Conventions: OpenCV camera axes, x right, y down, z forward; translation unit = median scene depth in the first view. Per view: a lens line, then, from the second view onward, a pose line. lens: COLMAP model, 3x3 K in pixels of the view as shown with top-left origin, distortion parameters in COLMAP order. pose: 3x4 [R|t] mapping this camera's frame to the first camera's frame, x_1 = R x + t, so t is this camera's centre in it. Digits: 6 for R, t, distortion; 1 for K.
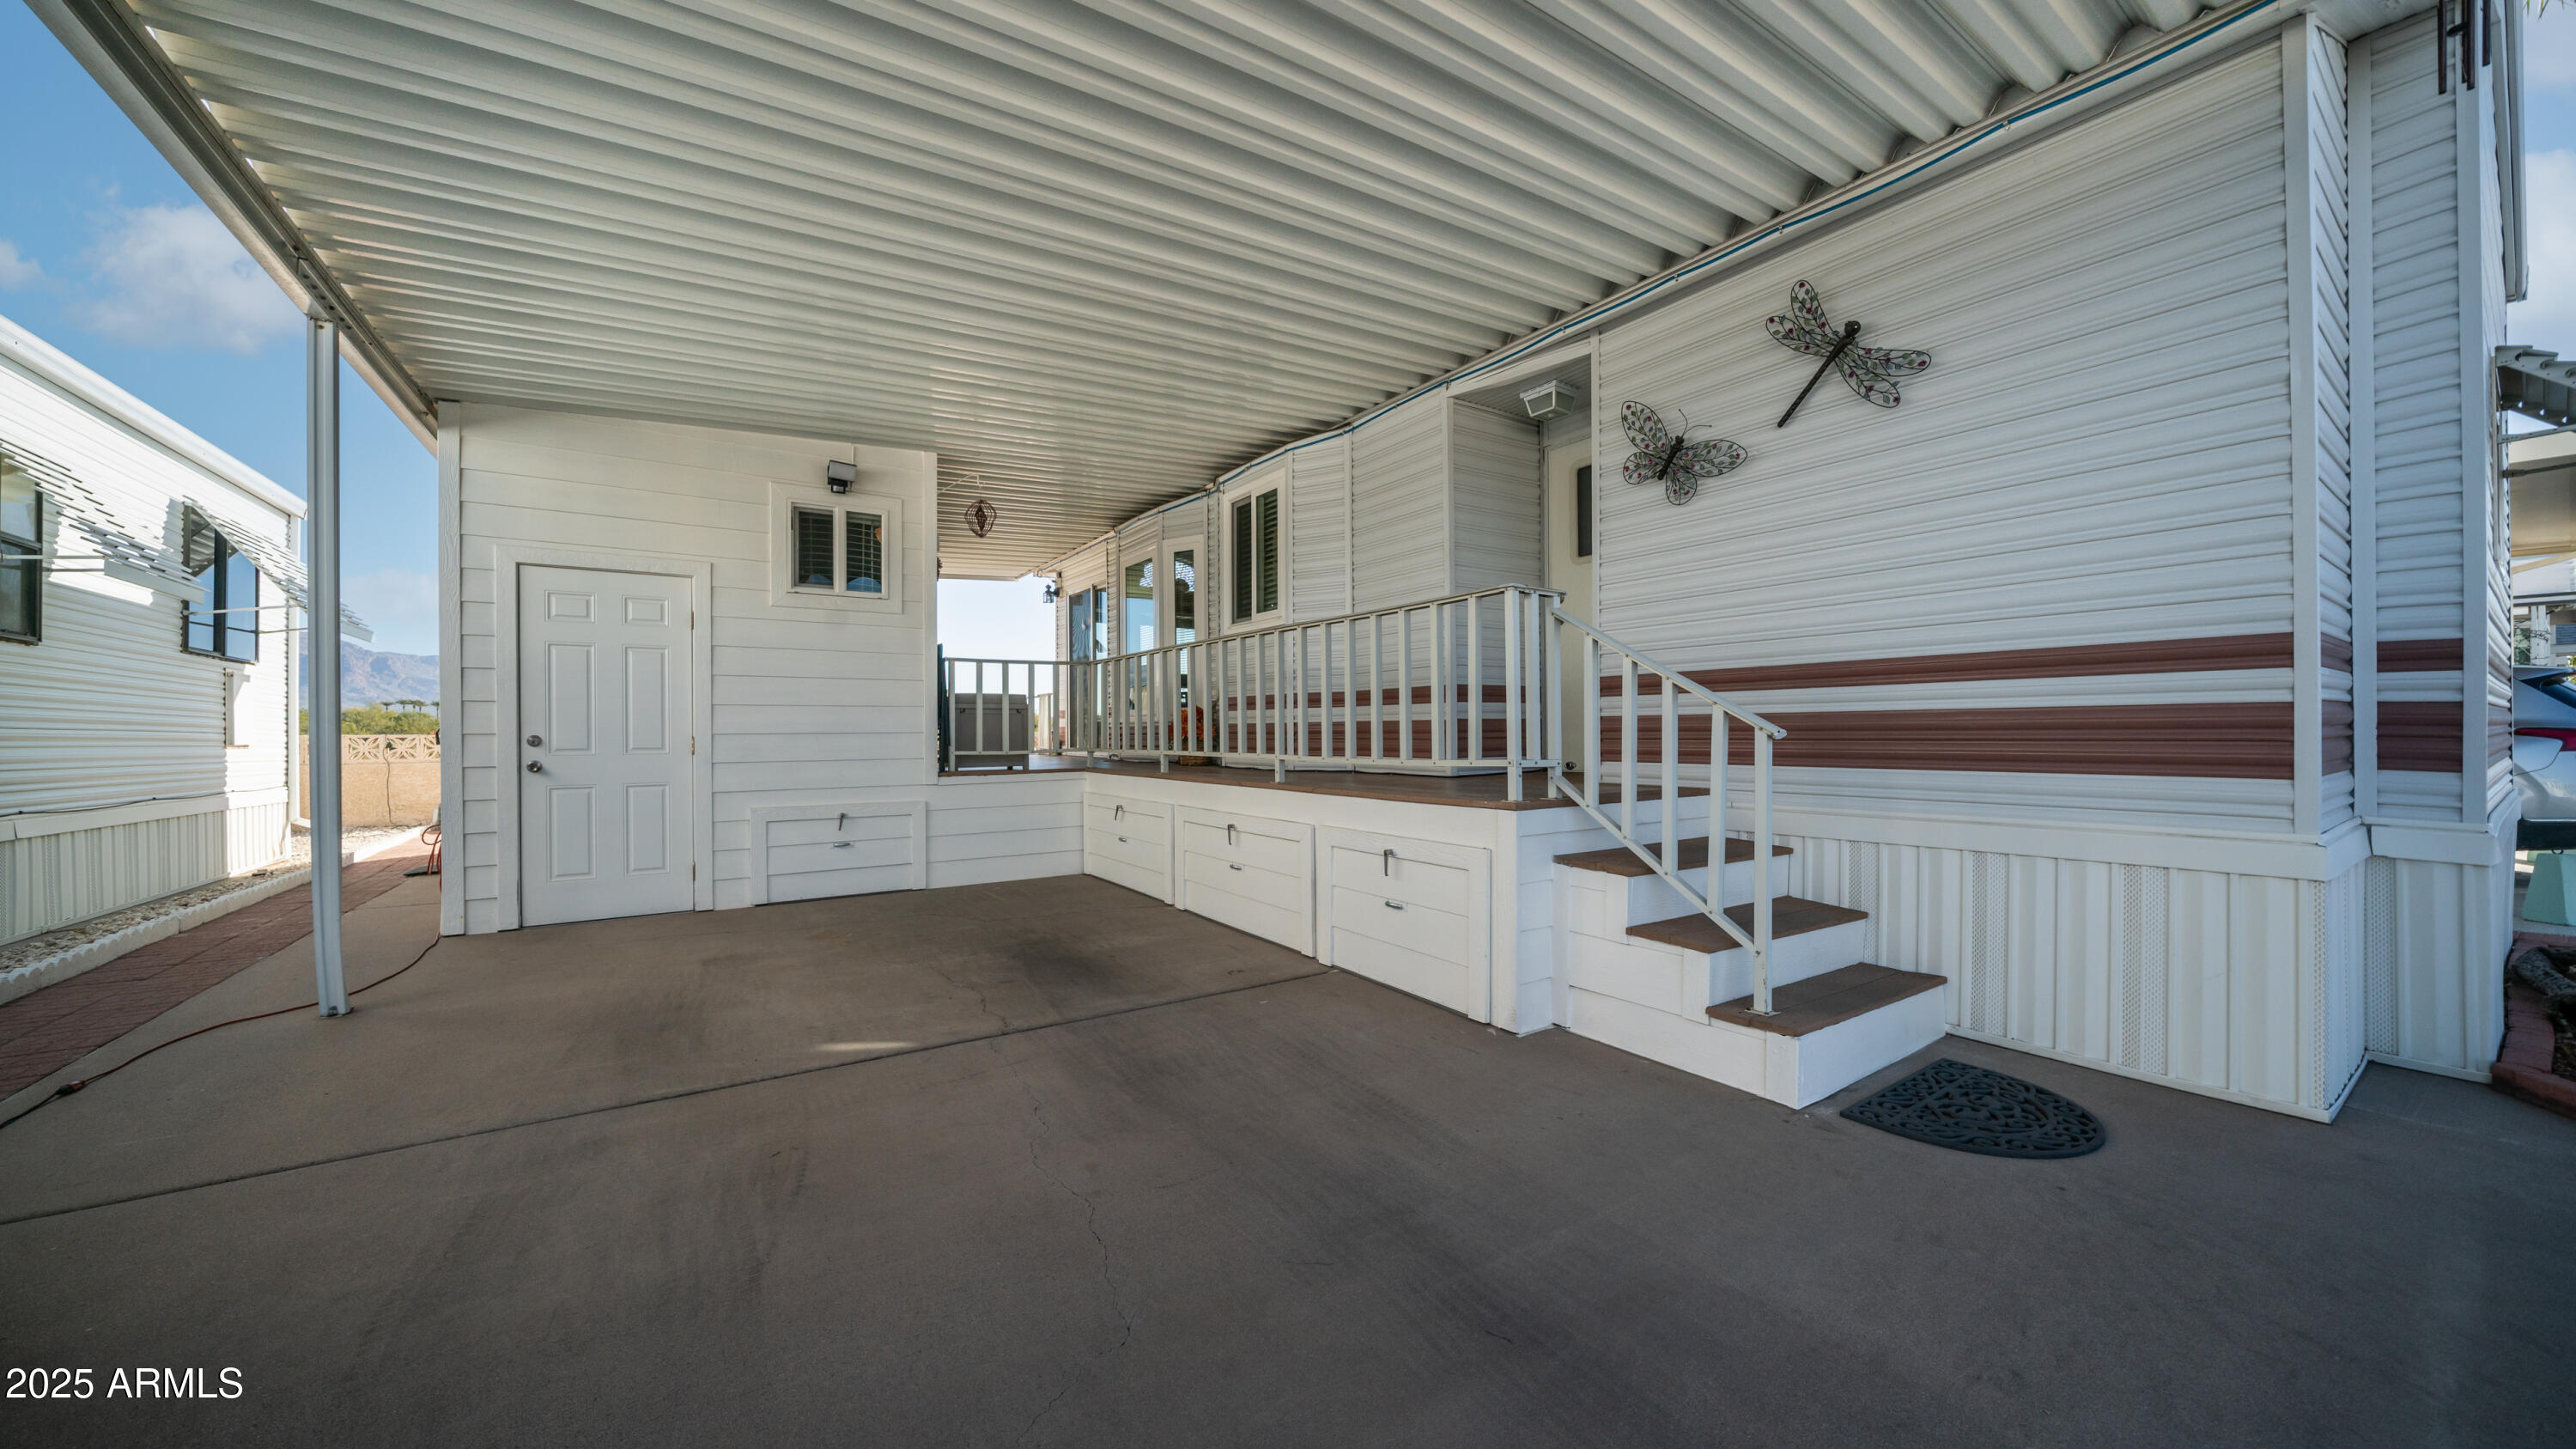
lens RADIAL K [[882.7, 0, 1276.7], [0, 882.7, 722.6], [0, 0, 1]] dist [-0.010062, 0.000583]
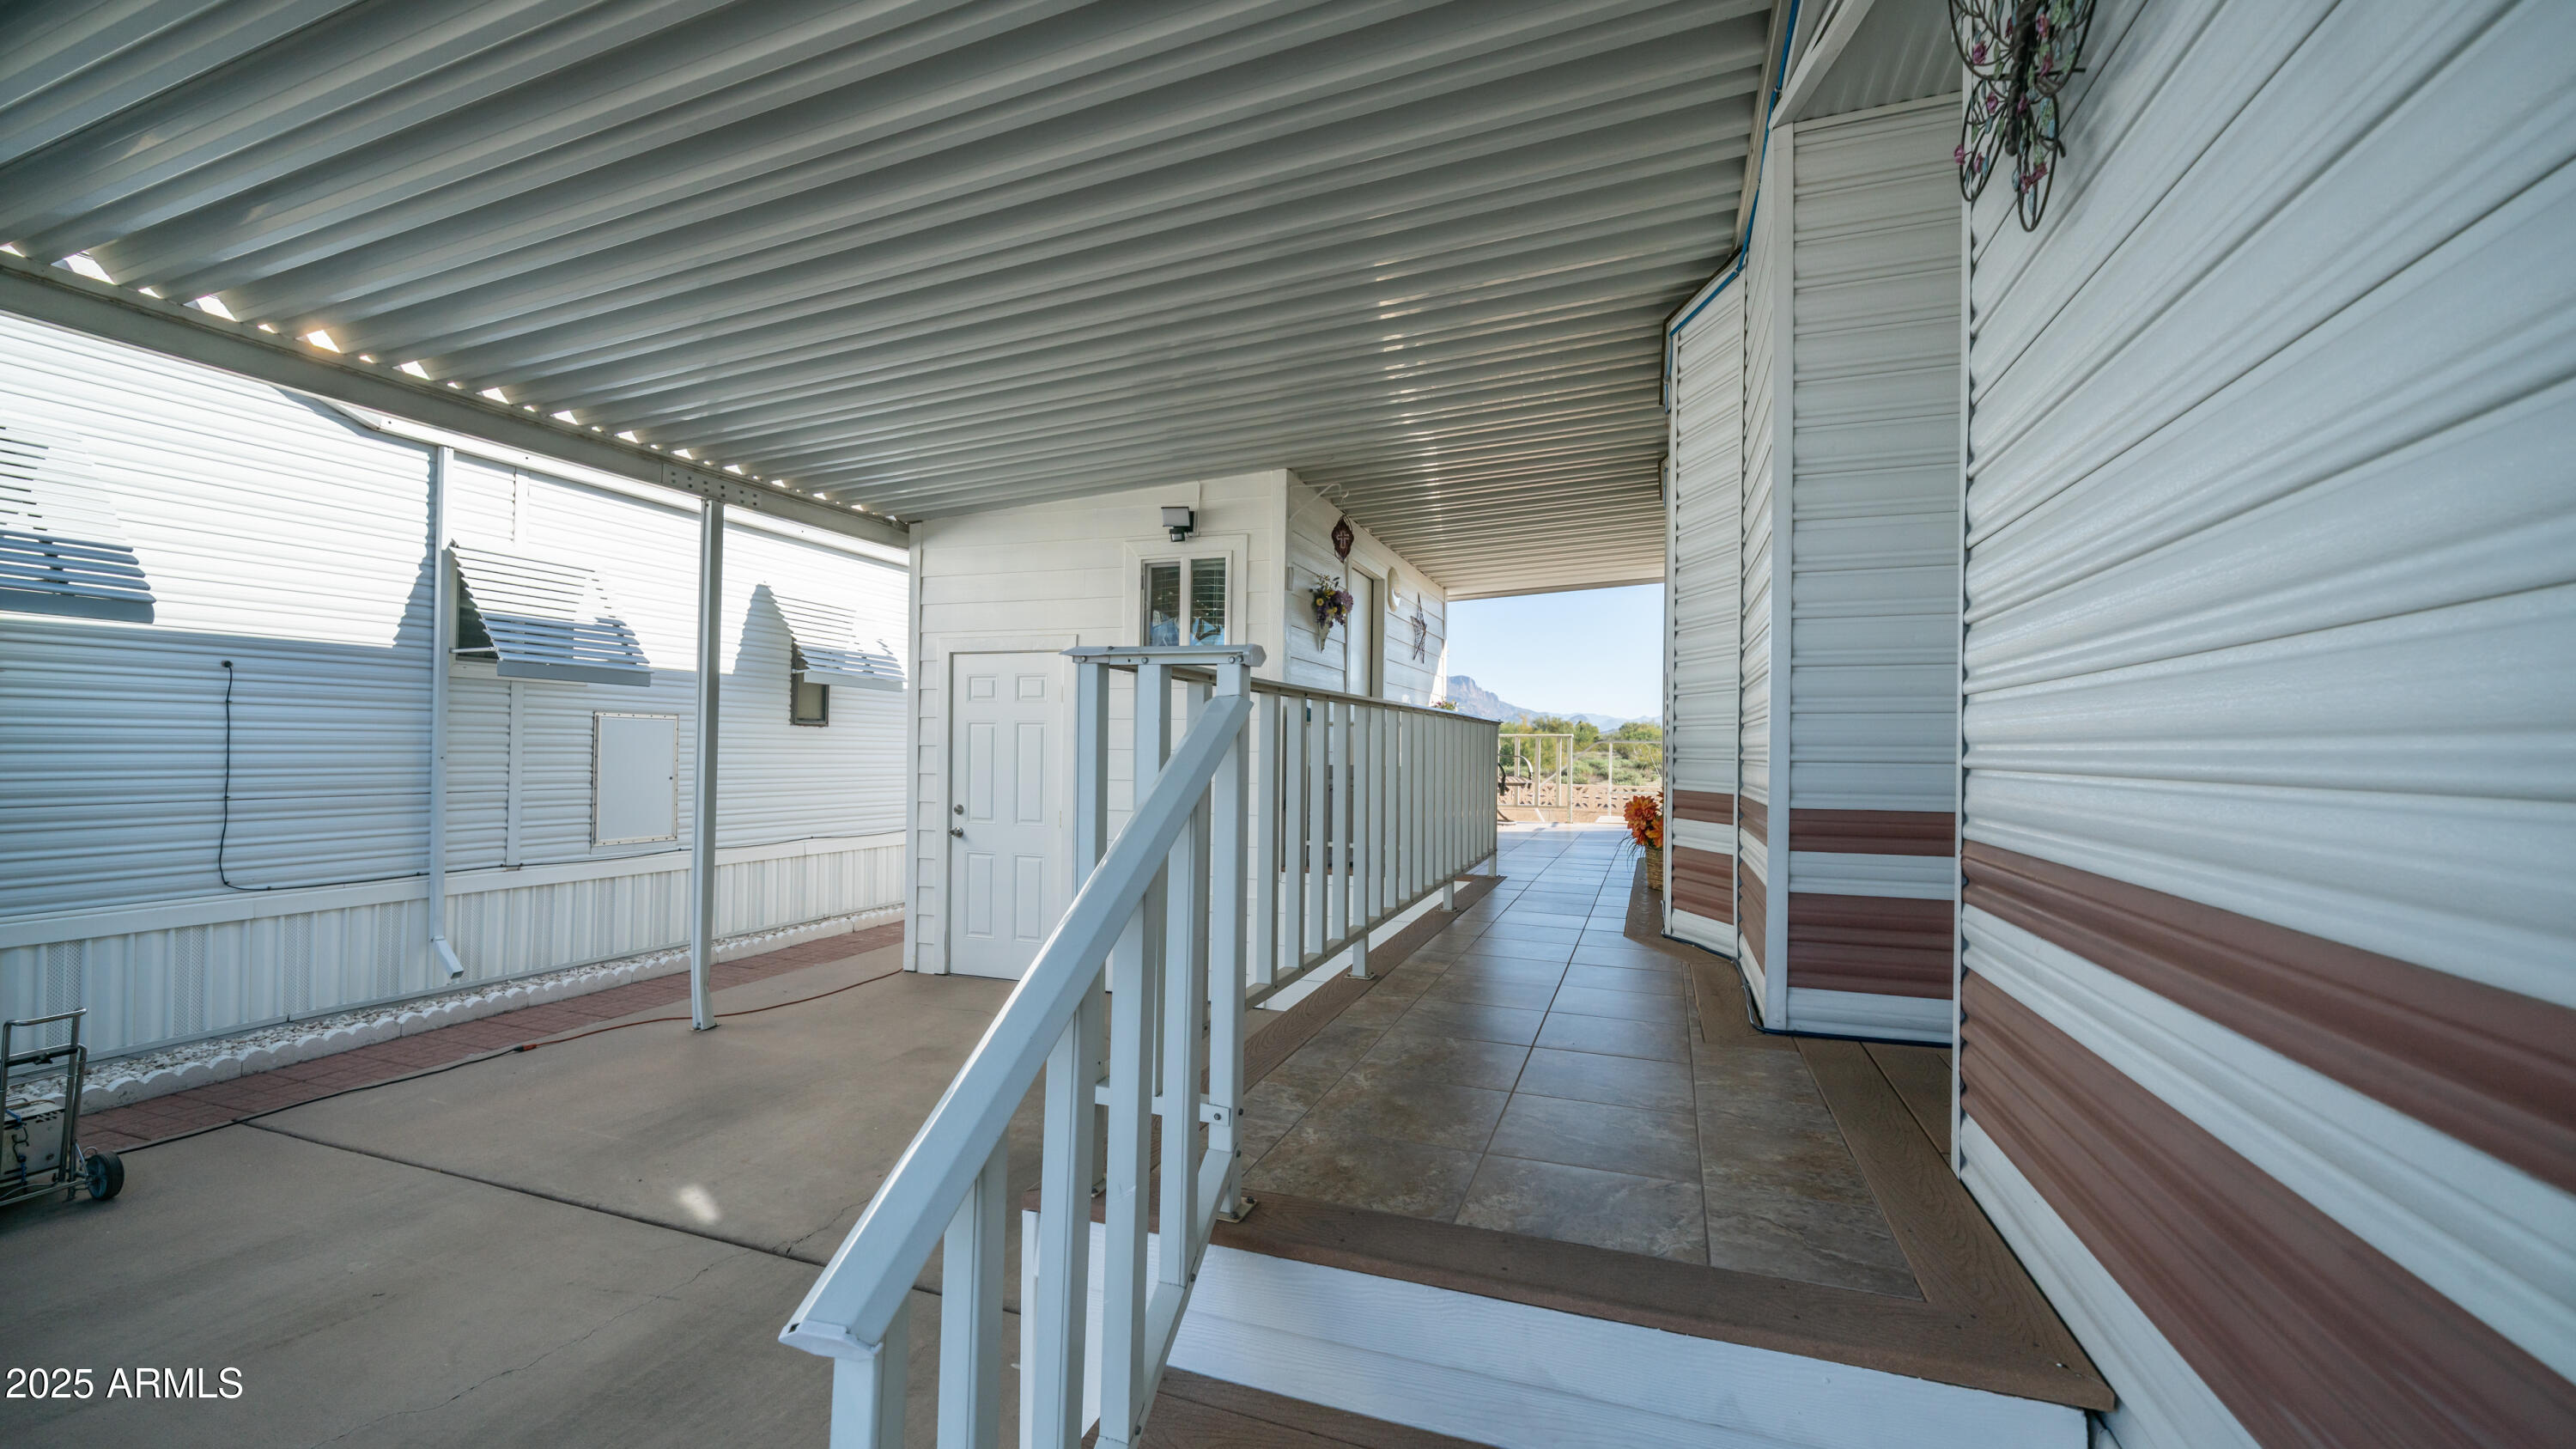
lens RADIAL K [[1040.0, 0, 1298.4], [0, 1040.0, 722.5], [0, 0, 1]] dist [-0.006196, 0.001243]
pose [[0.601311, -0.008976, -0.798965, 0.483481], [-0.009354, 0.999789, -0.018272, -0.070439], [0.798961, 0.018461, 0.601100, 0.549609]]
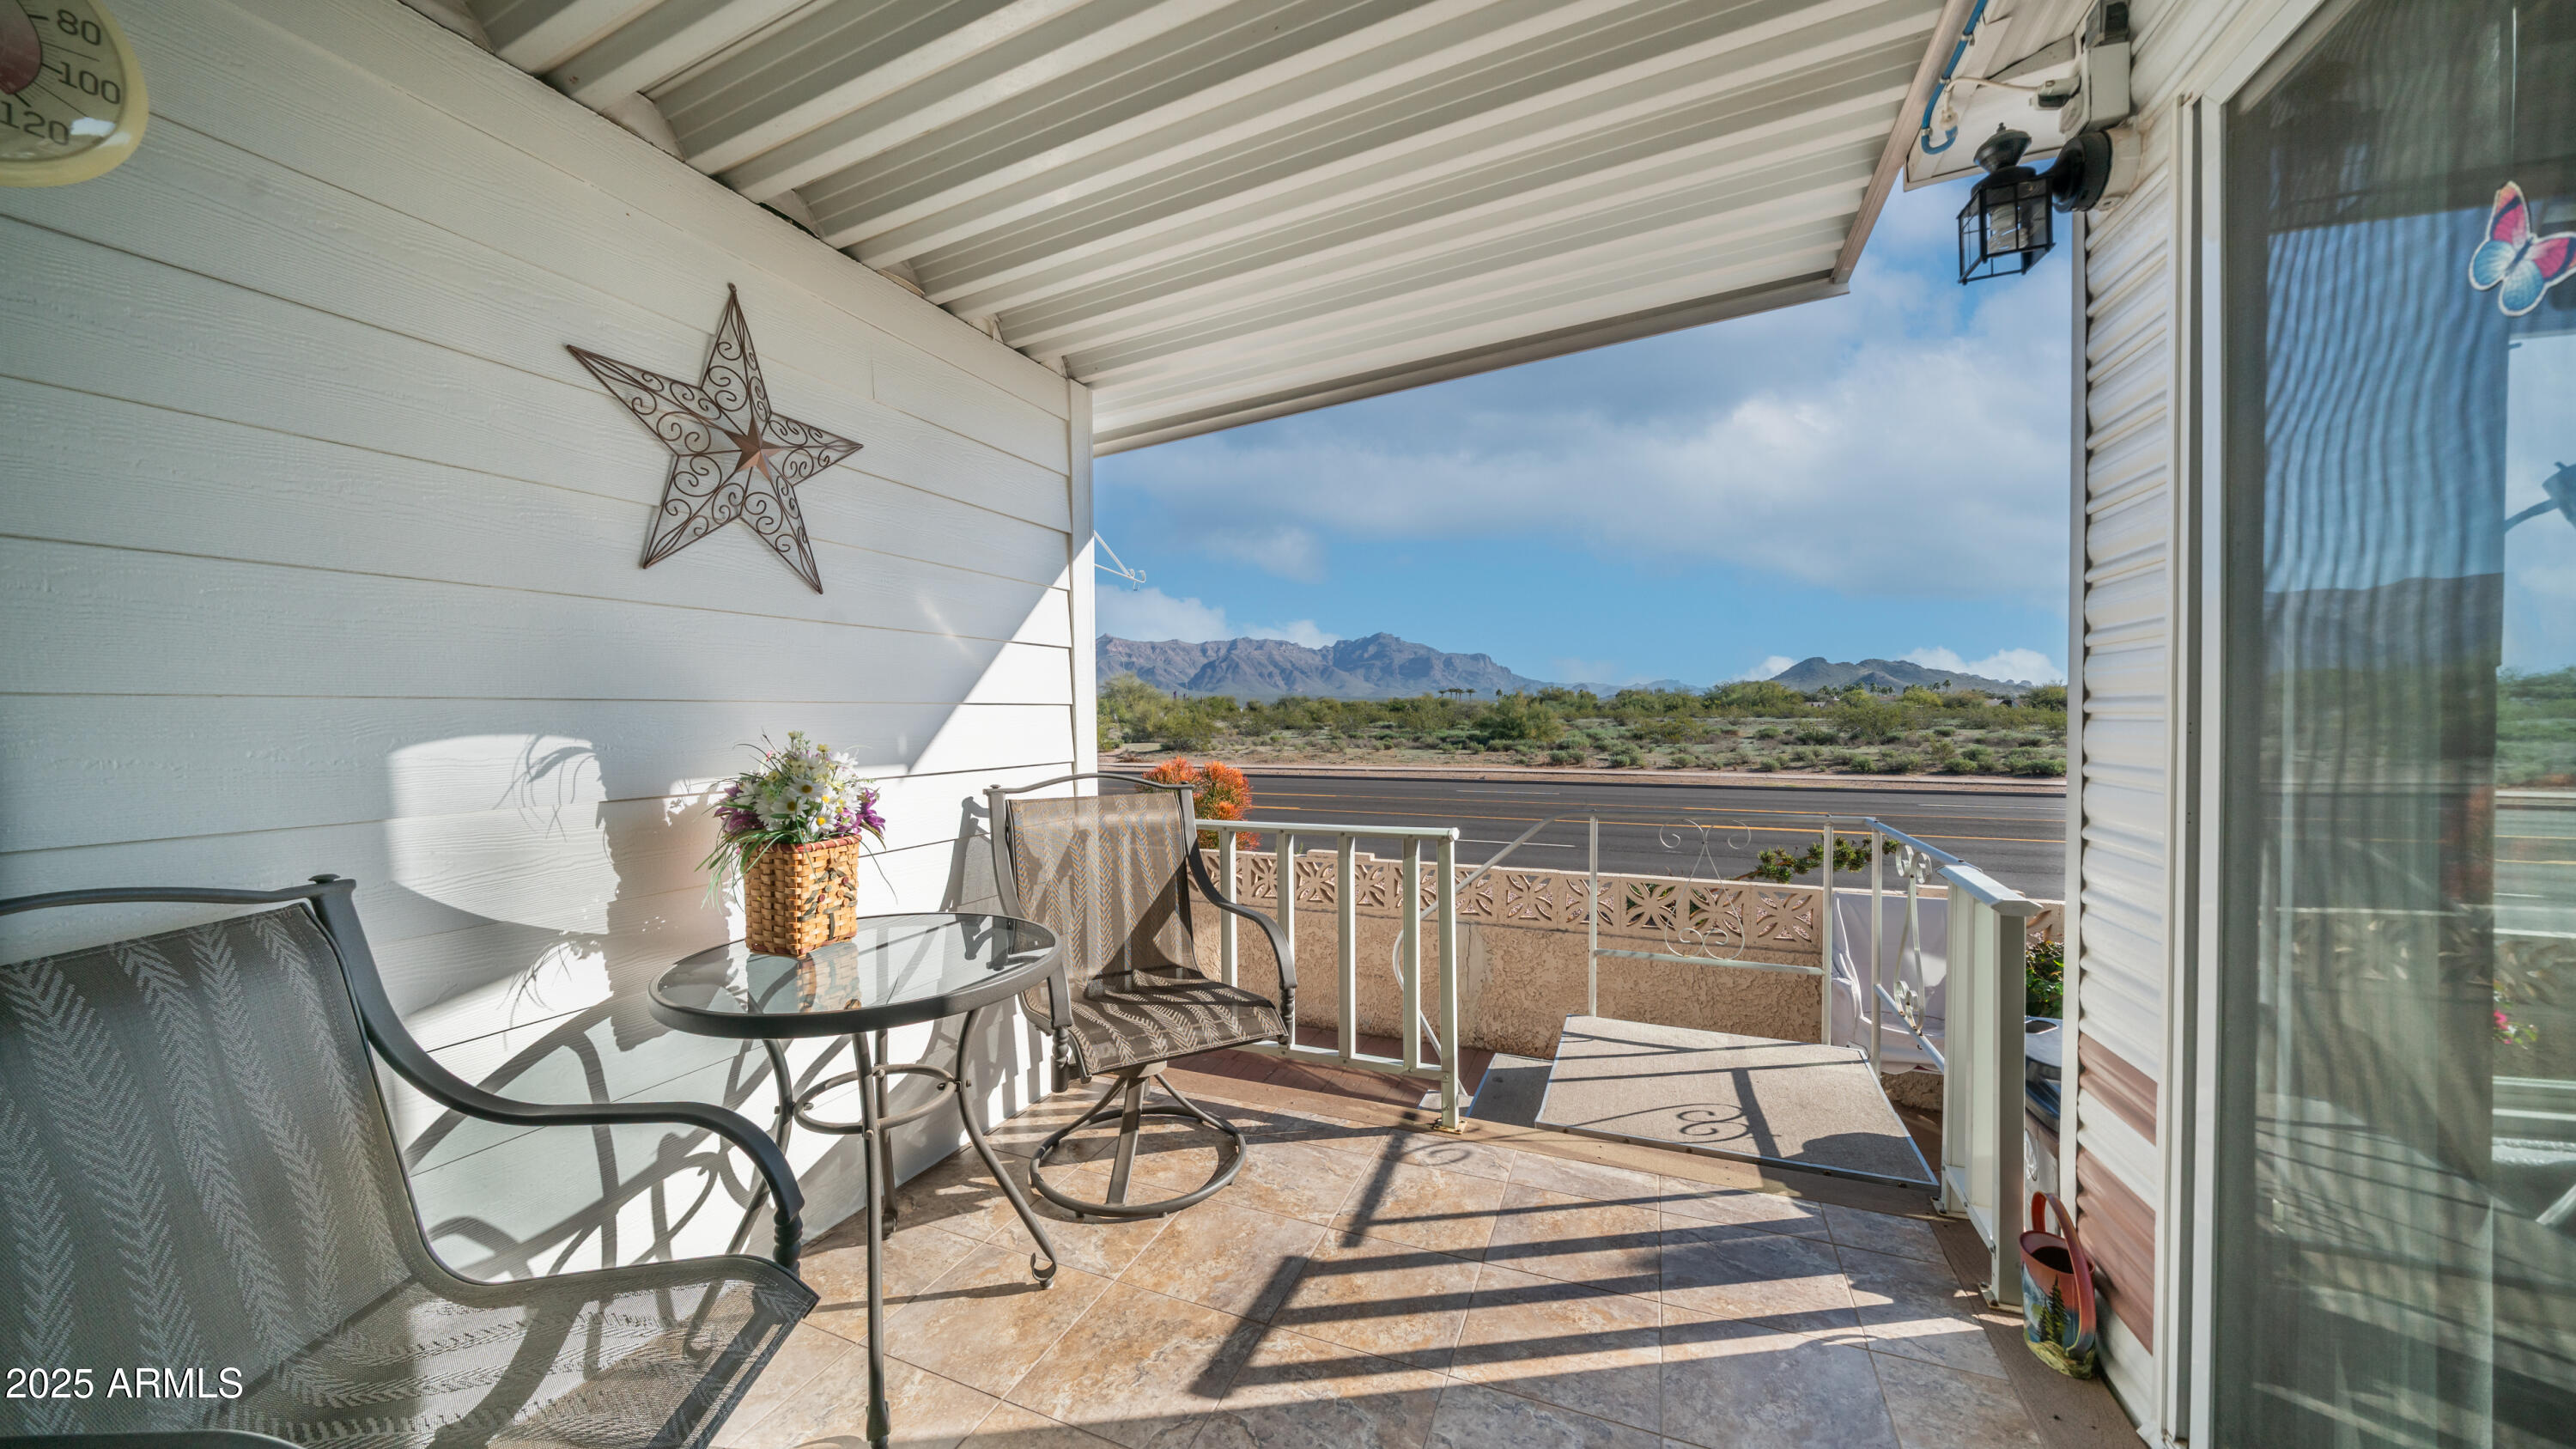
lens RADIAL K [[849.8, 0, 1272.2], [0, 849.8, 736.4], [0, 0, 1]] dist [-0.013916, -0.000104]
pose [[0.530338, 0.016045, -0.847635, -0.692681], [0.014127, 0.999515, 0.027759, -0.155779], [0.847669, -0.026696, 0.529854, 2.192555]]
